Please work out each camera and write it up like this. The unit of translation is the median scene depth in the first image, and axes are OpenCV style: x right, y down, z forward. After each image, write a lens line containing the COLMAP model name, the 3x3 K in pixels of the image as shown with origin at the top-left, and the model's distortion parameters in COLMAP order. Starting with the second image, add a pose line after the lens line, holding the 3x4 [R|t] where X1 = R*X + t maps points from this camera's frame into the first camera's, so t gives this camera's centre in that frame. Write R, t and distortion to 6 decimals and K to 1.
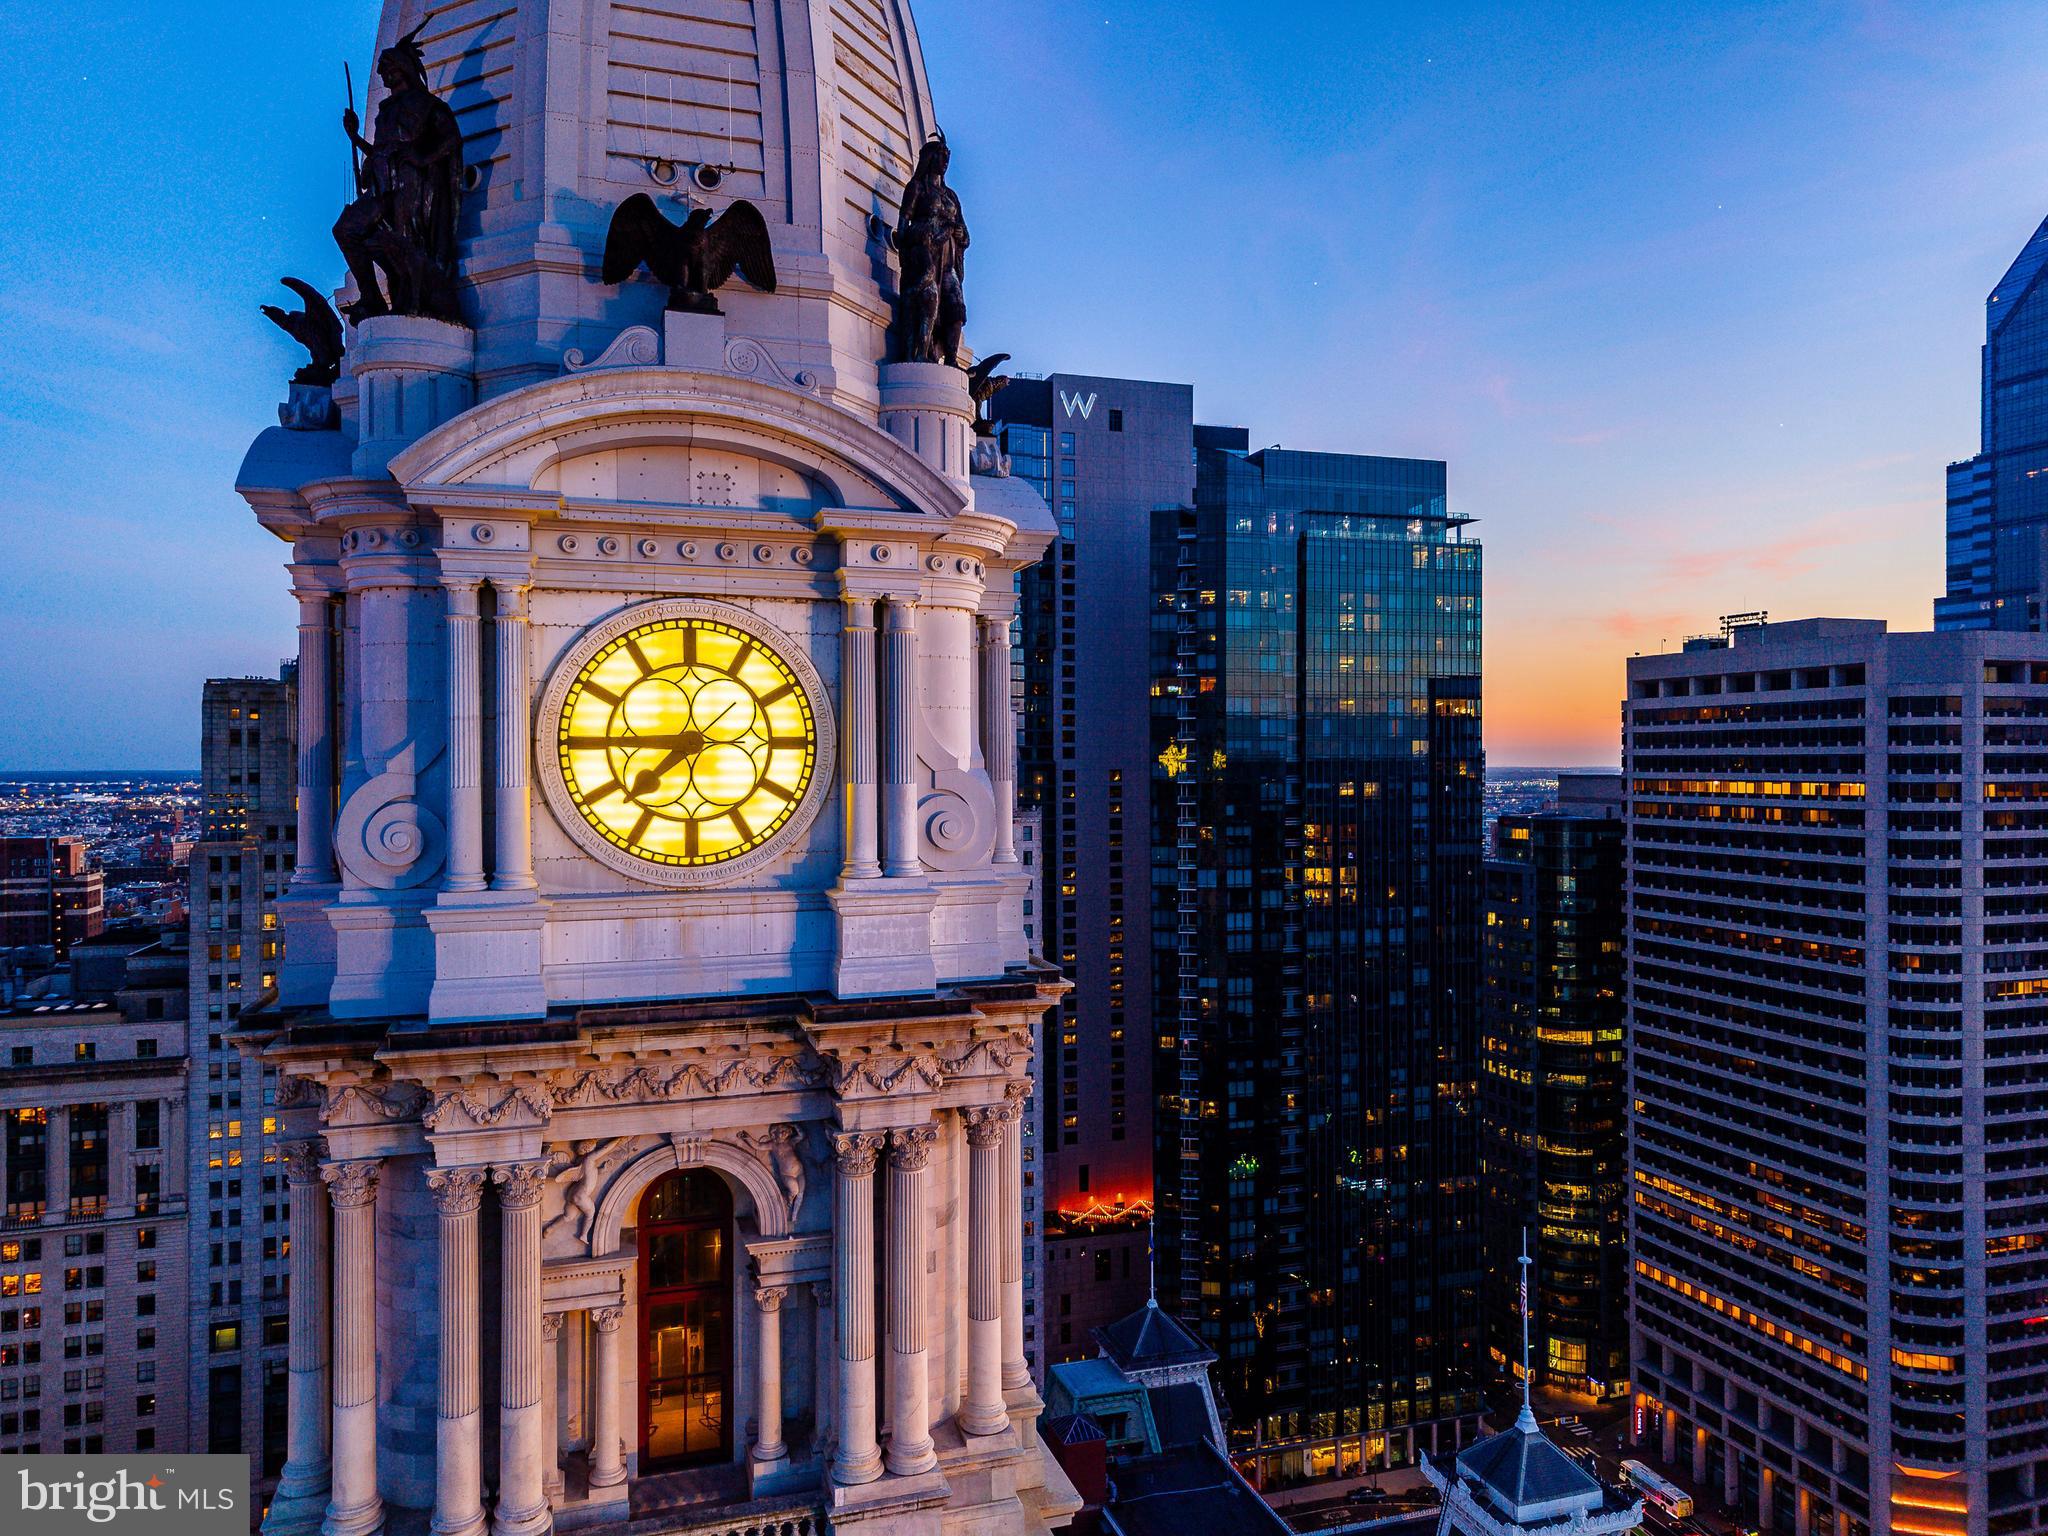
lens RADIAL K [[1369.8, 0, 1028.2], [0, 1369.8, 757.7], [0, 0, 1]] dist [0.023150, -0.008714]
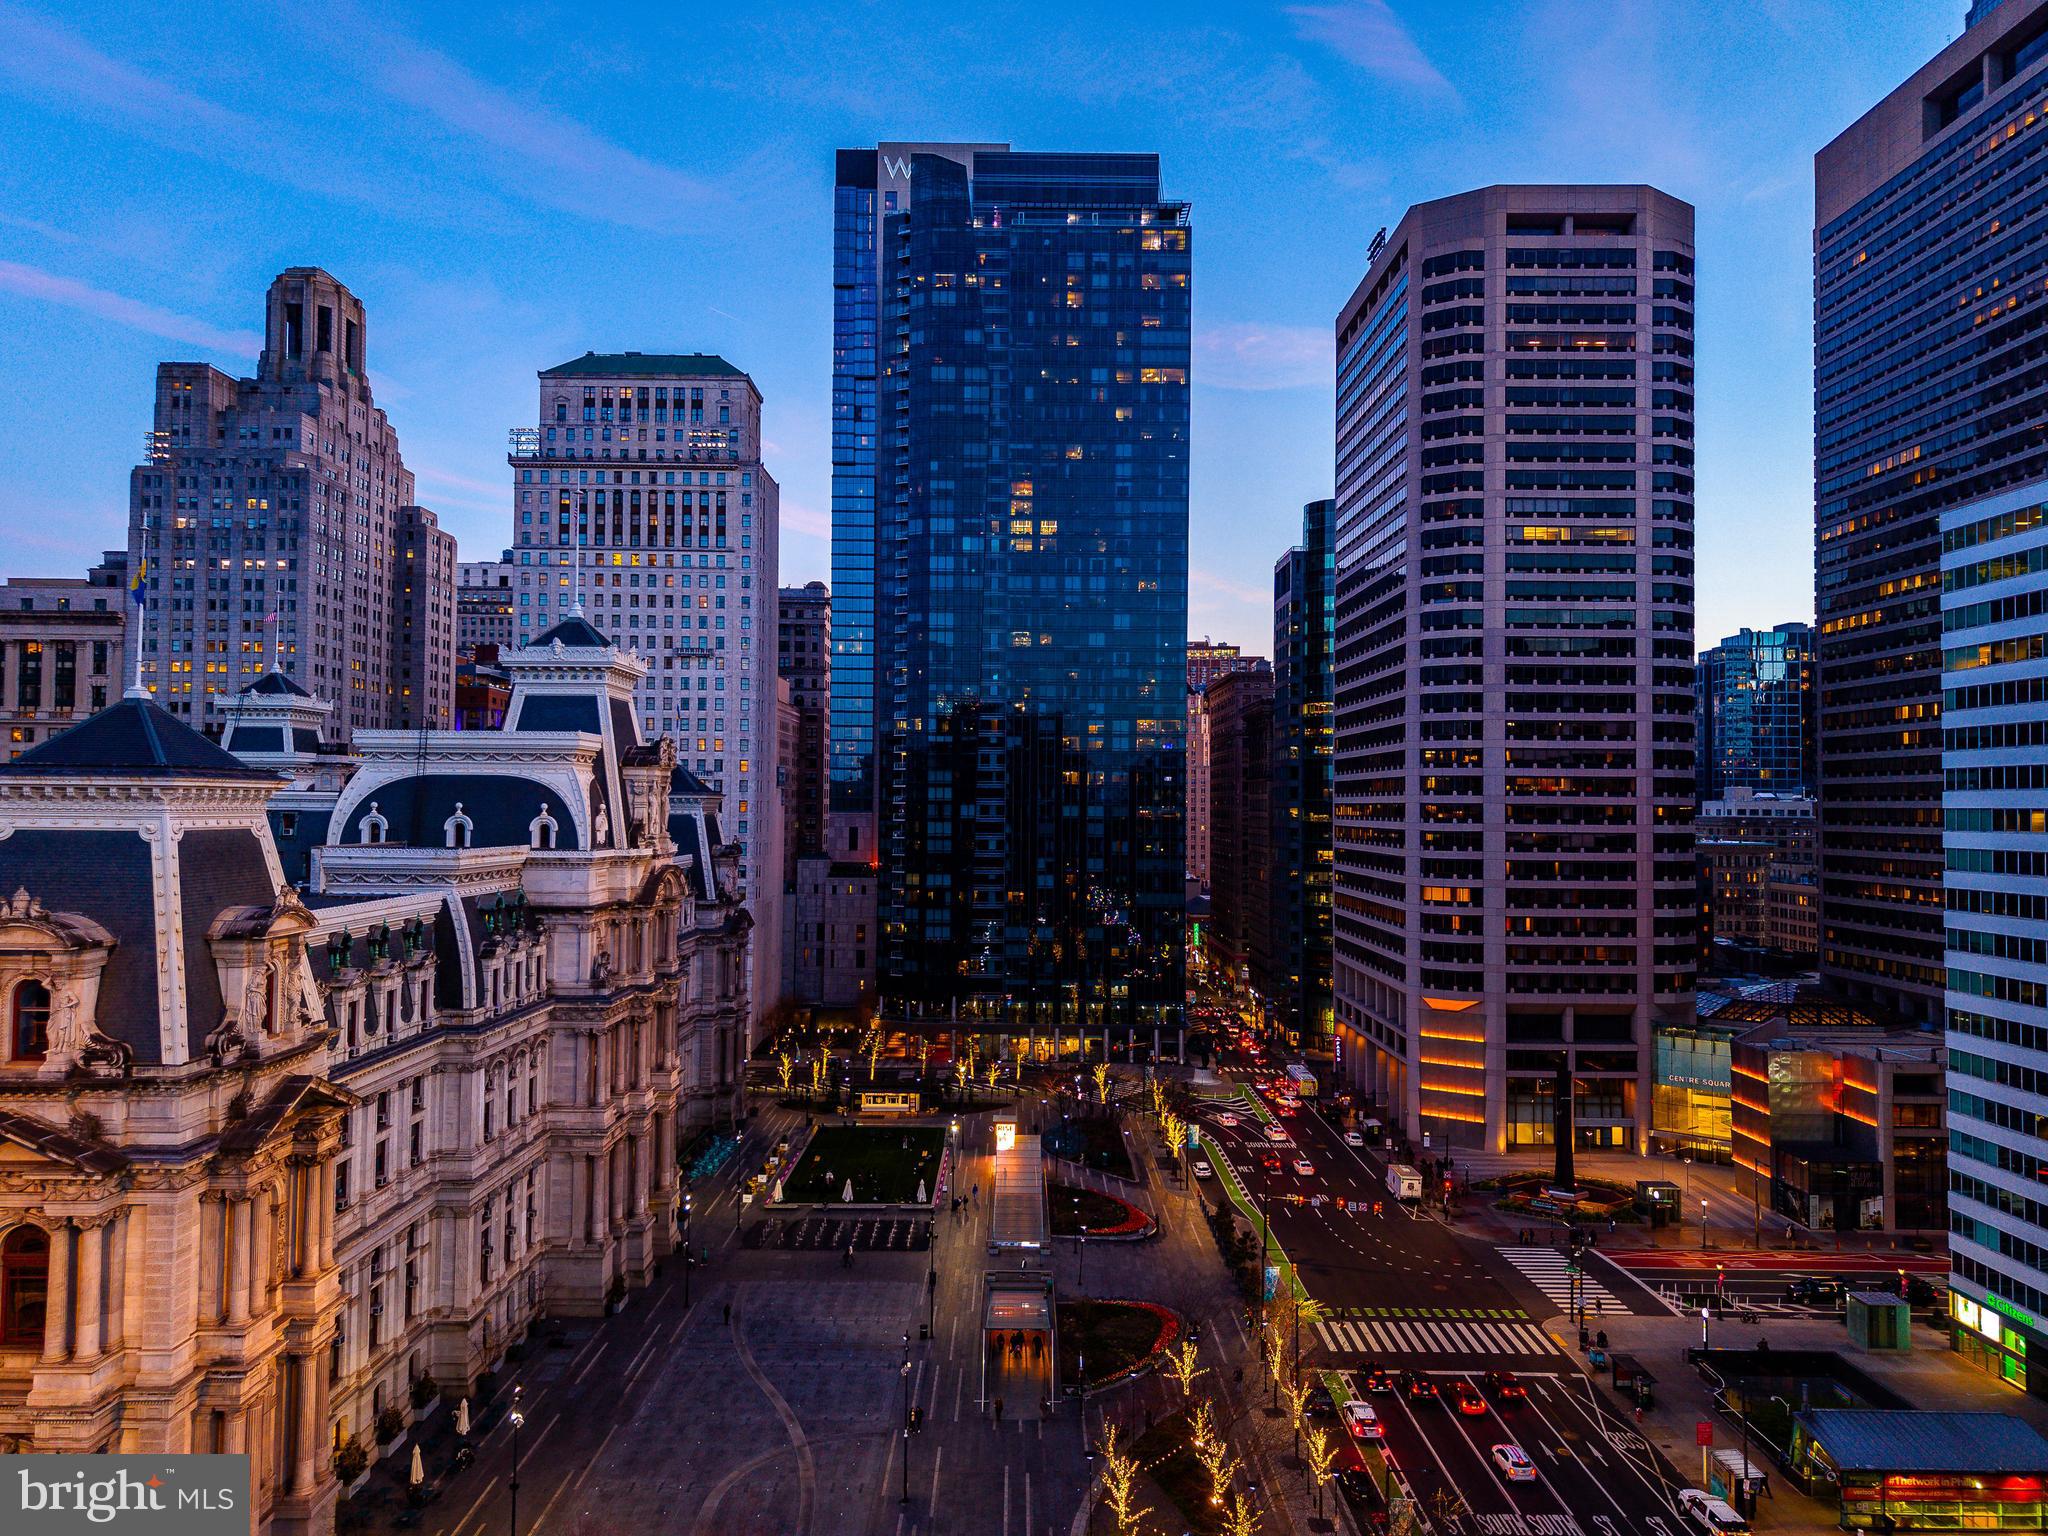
lens RADIAL K [[1369.8, 0, 1023.4], [0, 1369.8, 777.2], [0, 0, 1]] dist [0.023150, -0.008714]
pose [[0.954047, 0.005746, -0.299601, 0.655058], [-0.012741, 0.999690, -0.021400, 0.374518], [0.299385, 0.024234, 0.953825, -0.076082]]
